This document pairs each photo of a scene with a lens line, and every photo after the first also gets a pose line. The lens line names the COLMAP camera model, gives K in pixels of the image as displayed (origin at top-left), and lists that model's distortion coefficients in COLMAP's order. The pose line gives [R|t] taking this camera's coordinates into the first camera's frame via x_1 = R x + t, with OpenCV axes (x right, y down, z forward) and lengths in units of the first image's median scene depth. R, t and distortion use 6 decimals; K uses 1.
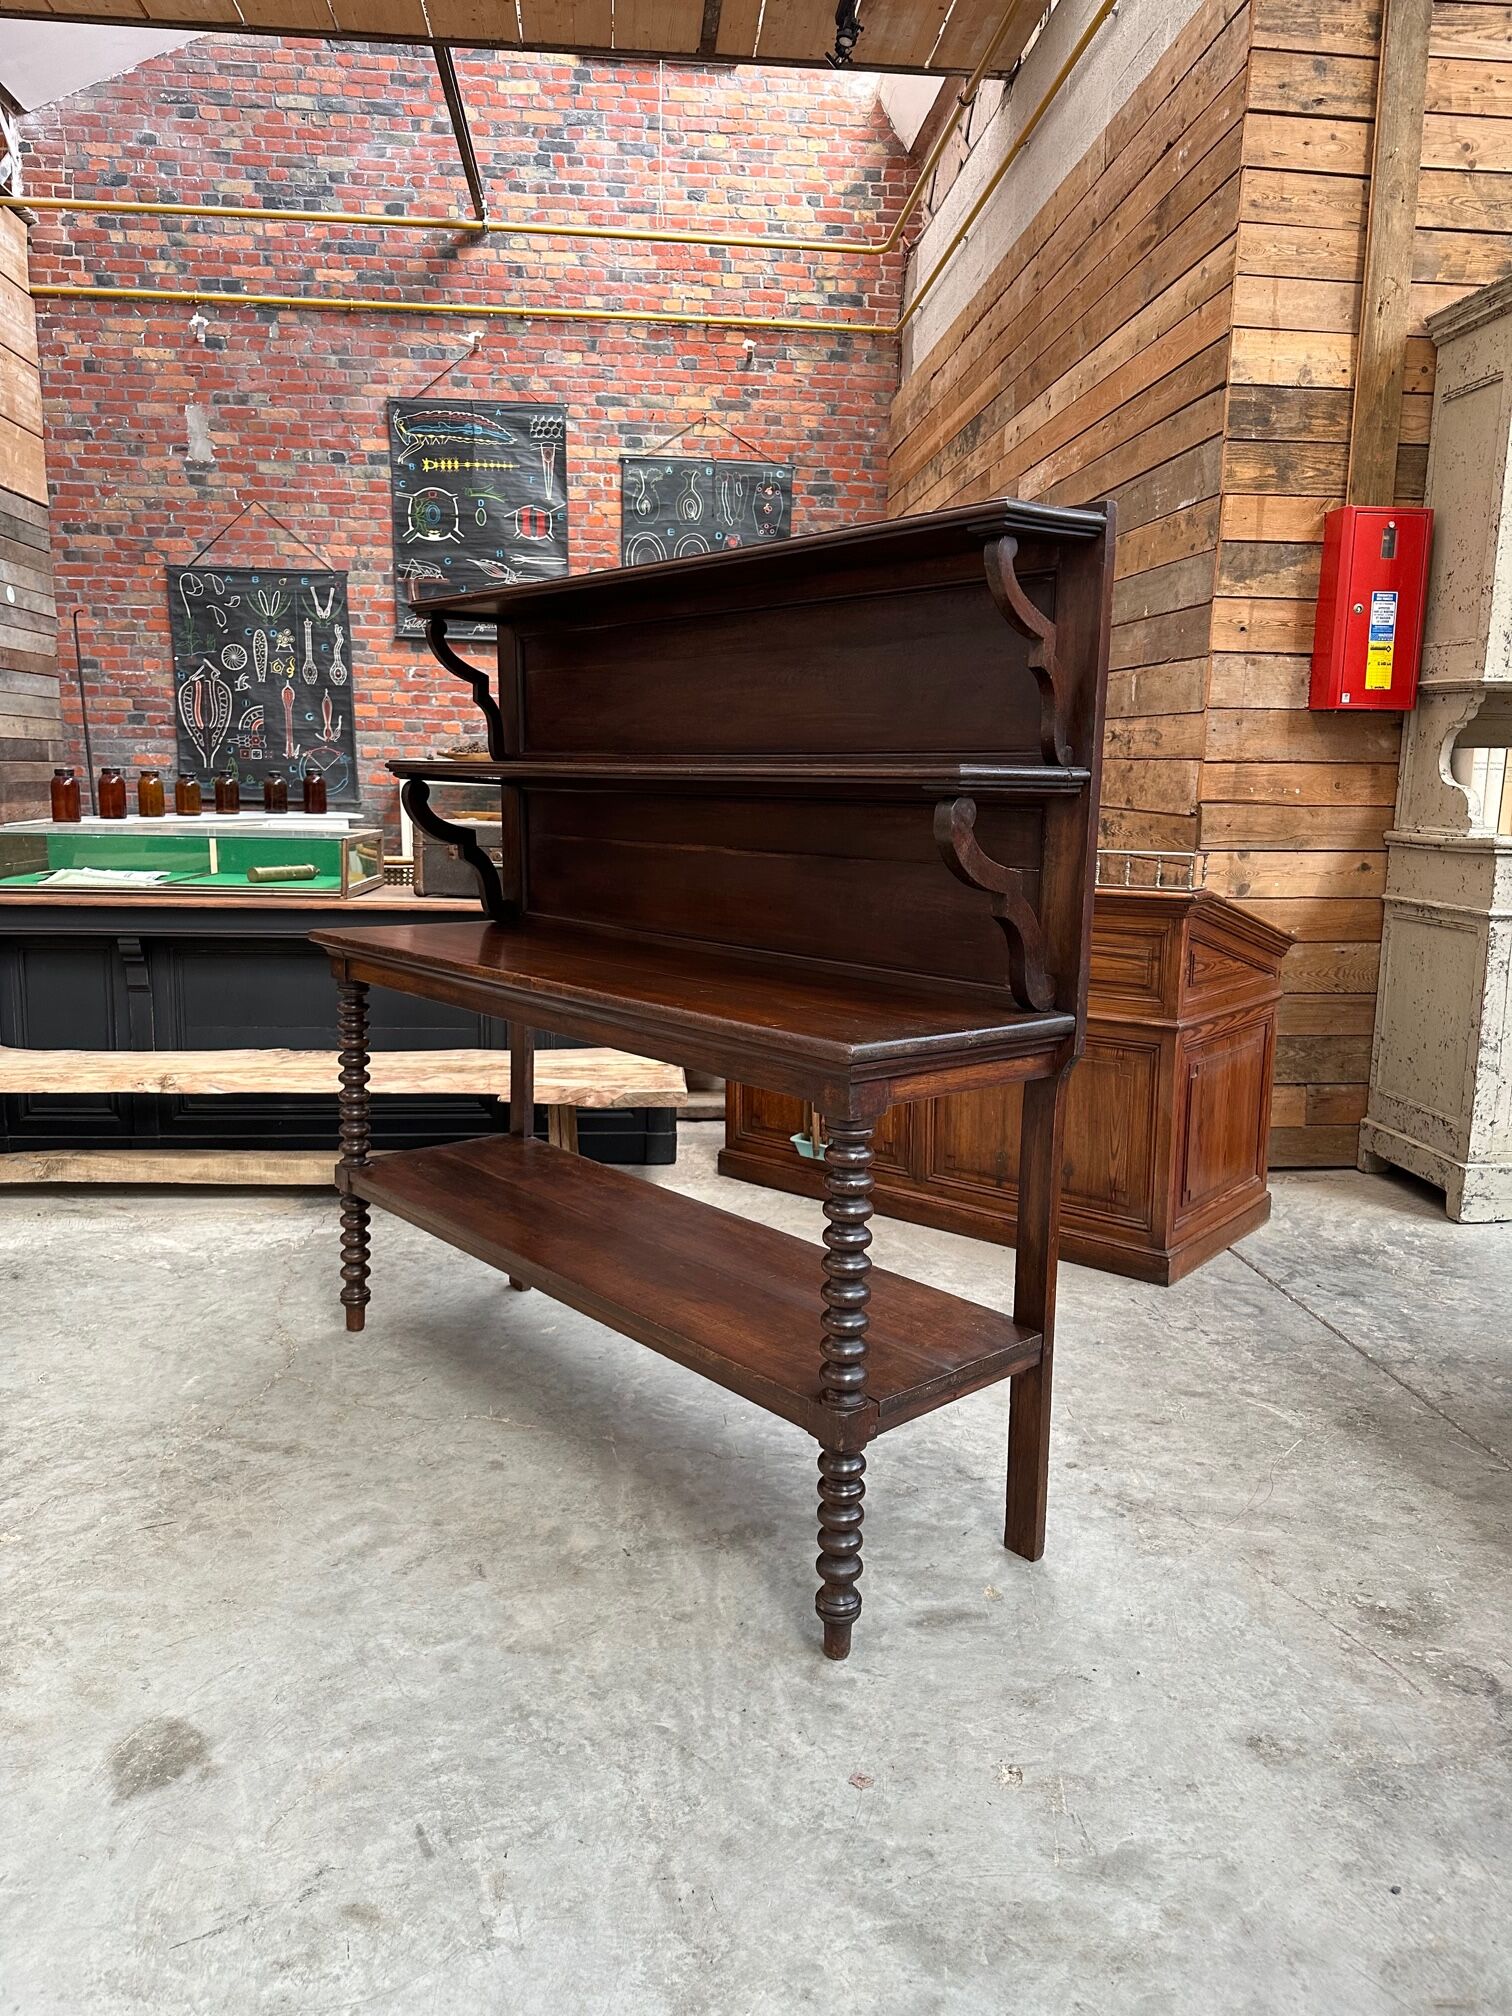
lens RADIAL K [[1412.3, 0, 758.4], [0, 1412.3, 1004.0], [0, 0, 1]] dist [0.027240, -0.035912]
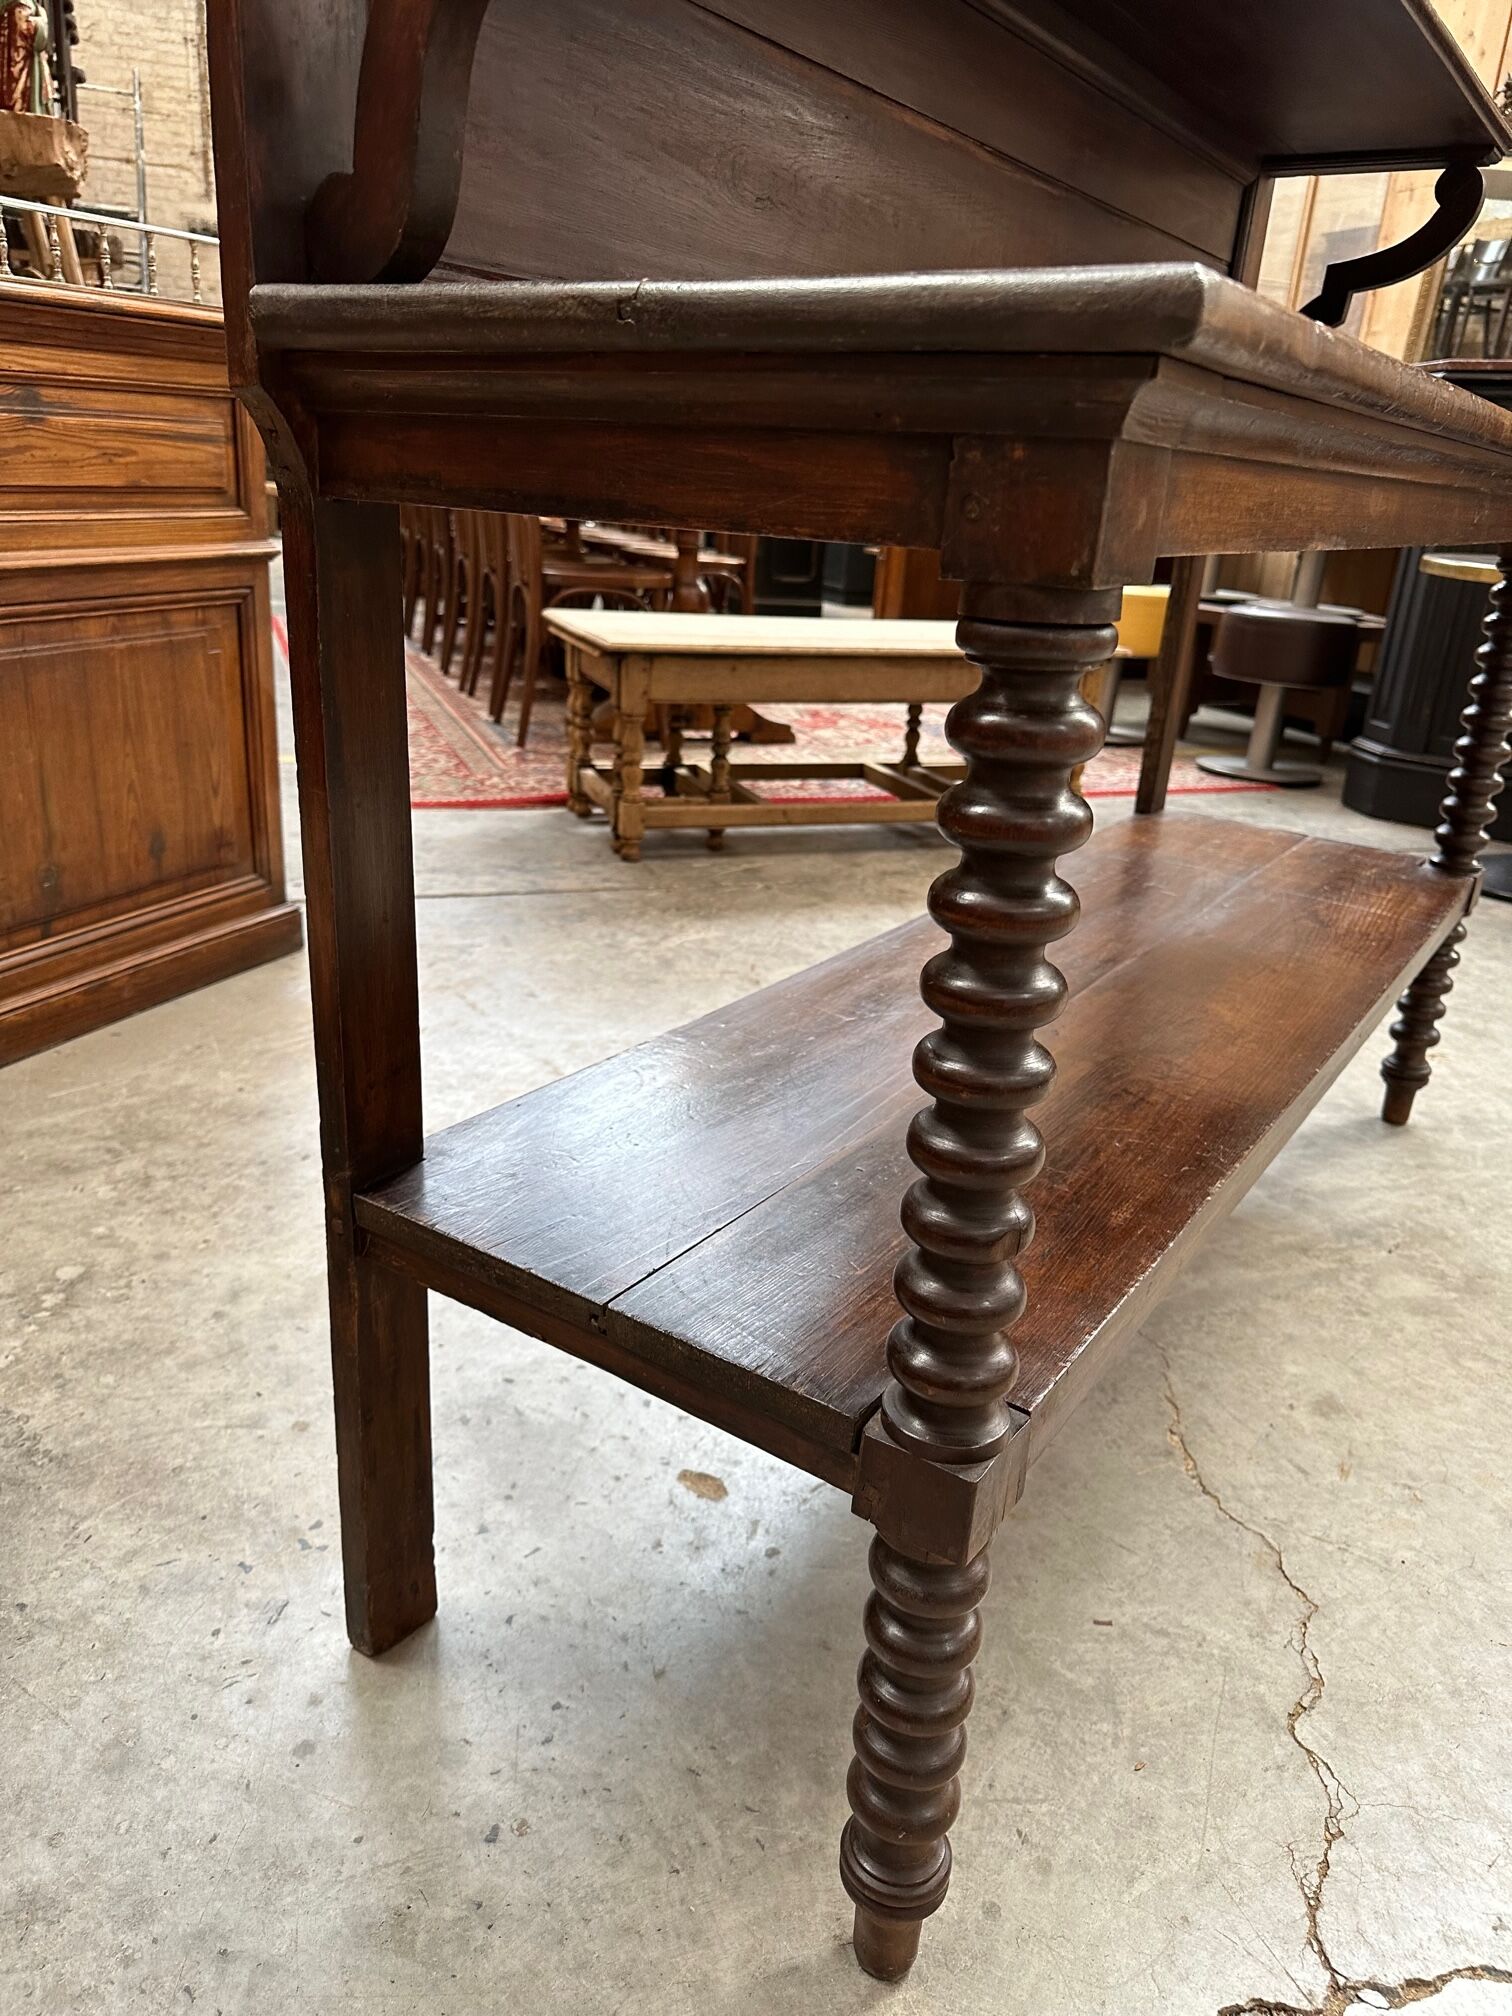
lens RADIAL K [[1430.0, 0, 748.7], [0, 1430.0, 1014.7], [0, 0, 1]] dist [-0.001075, -0.011990]
pose [[-0.255278, -0.377664, 0.890058, -0.170954], [0.088450, 0.907576, 0.410466, -0.016705], [-0.962814, 0.183508, -0.198279, 0.396122]]
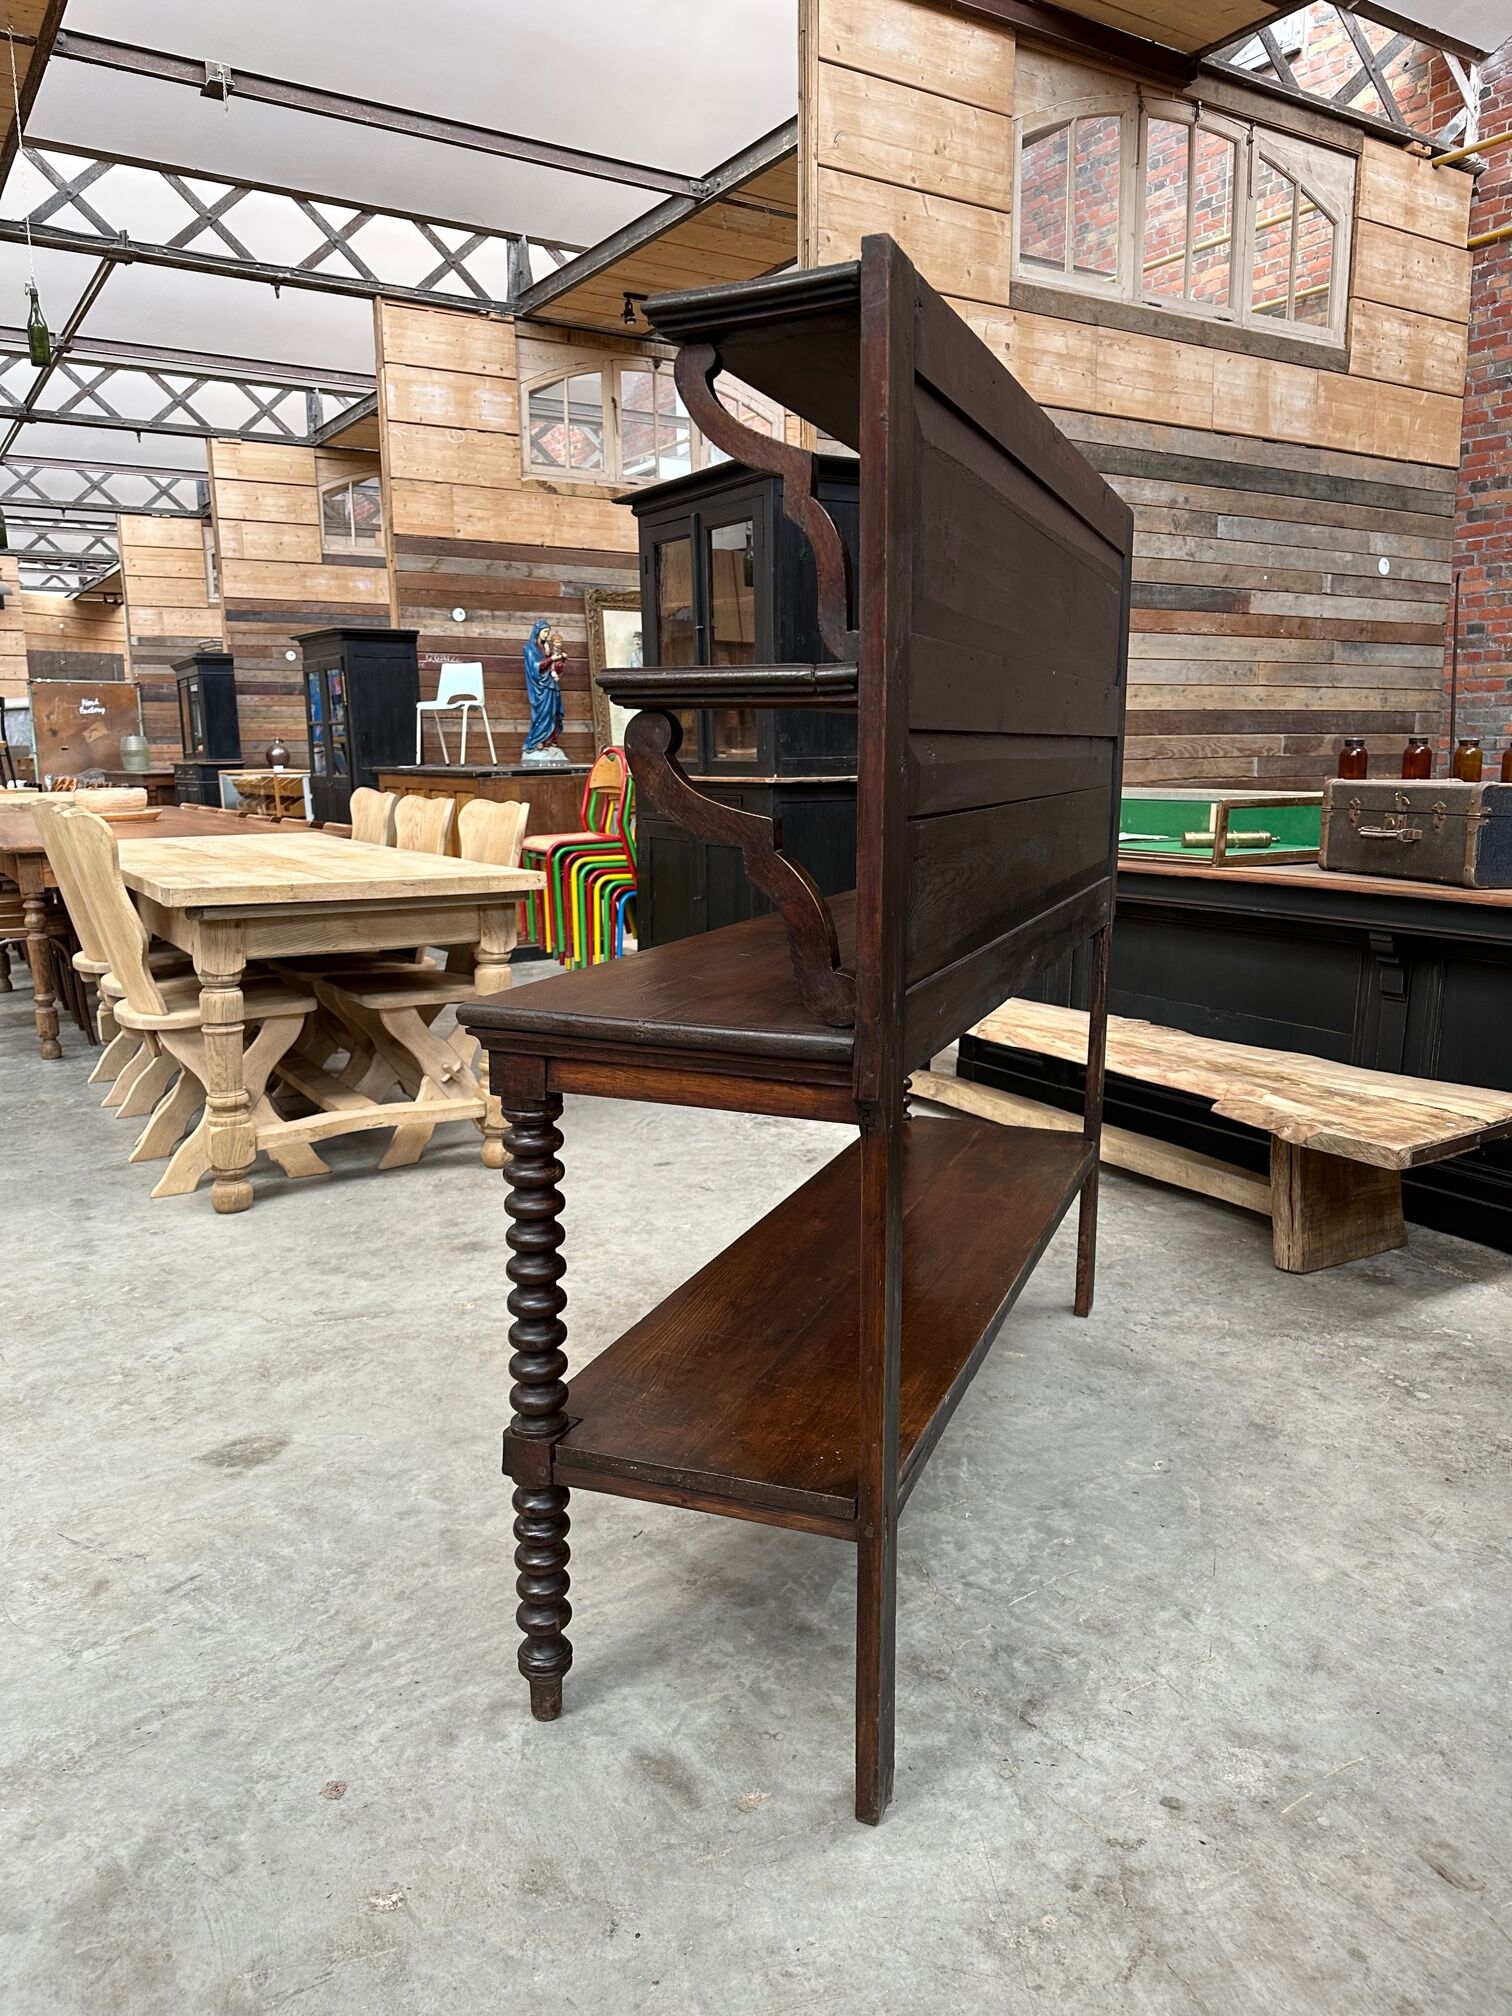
lens RADIAL K [[1420.9, 0, 749.1], [0, 1420.9, 1001.3], [0, 0, 1]] dist [0.014969, -0.021481]
pose [[0.450289, 0.136405, -0.882402, 0.199245], [-0.128997, 0.987832, 0.086876, -0.015388], [0.883516, 0.074708, 0.462405, 0.164003]]
